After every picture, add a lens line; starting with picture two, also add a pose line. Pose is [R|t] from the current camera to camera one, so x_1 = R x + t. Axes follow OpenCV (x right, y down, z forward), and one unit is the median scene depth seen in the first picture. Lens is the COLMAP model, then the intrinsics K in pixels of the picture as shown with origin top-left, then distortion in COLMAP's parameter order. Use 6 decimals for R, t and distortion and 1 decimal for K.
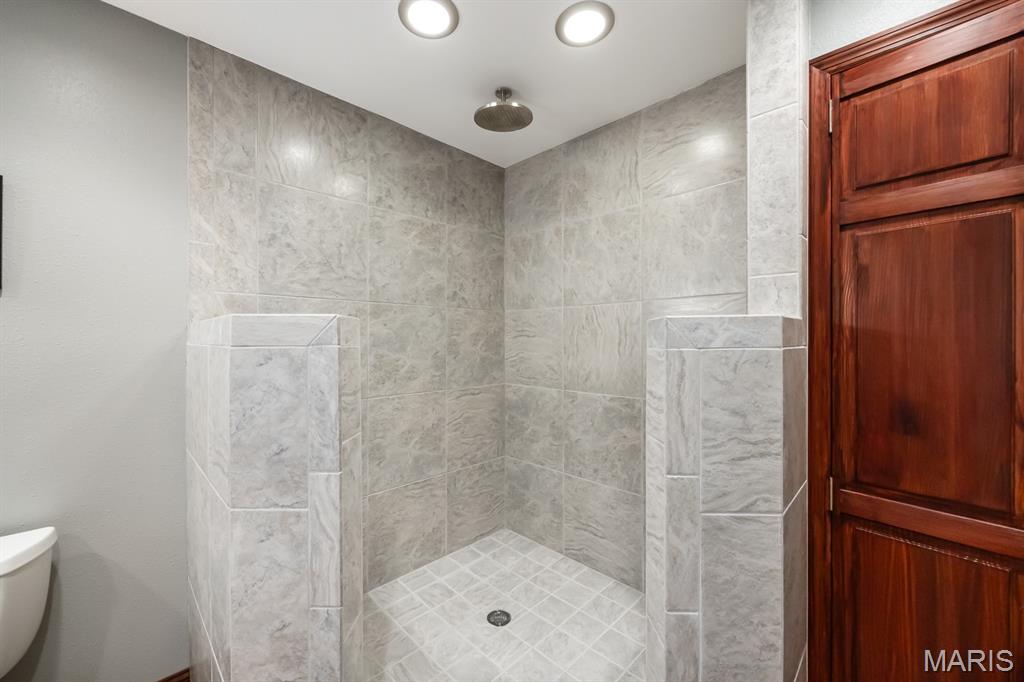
lens RADIAL K [[386.9, 0, 509.8], [0, 386.9, 341.9], [0, 0, 1]] dist [-0.000316, -0.000421]
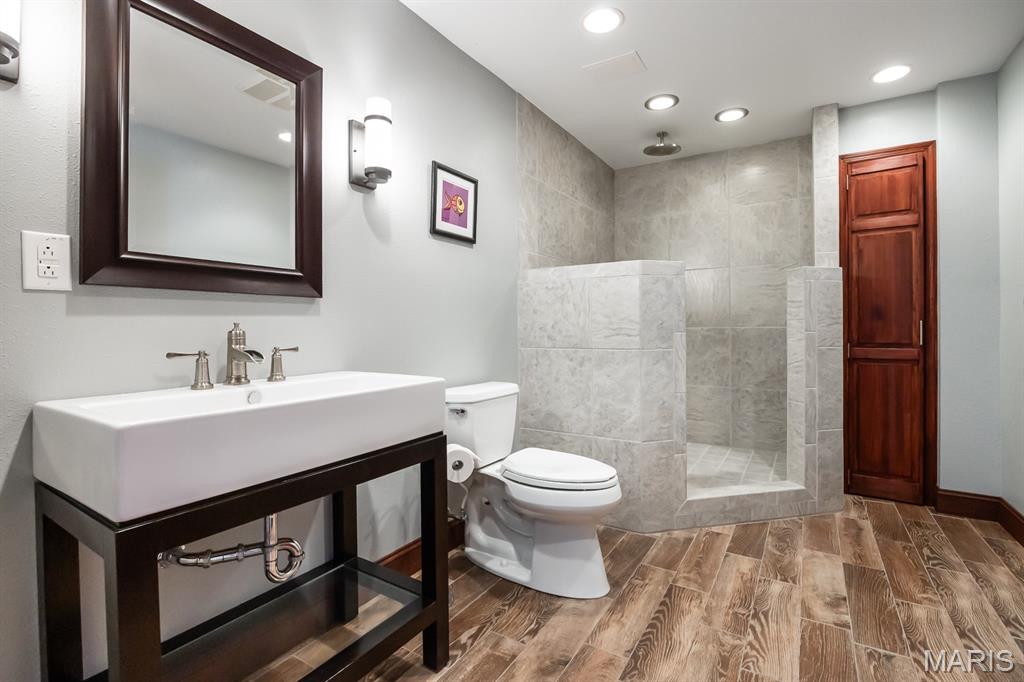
lens RADIAL K [[470.2, 0, 513.1], [0, 470.2, 336.1], [0, 0, 1]] dist [-0.012223, 0.000722]
pose [[0.968756, -0.008945, 0.247854, -1.763505], [0.008099, 0.999957, 0.004434, 0.286985], [-0.247883, -0.002288, 0.968787, -1.169640]]
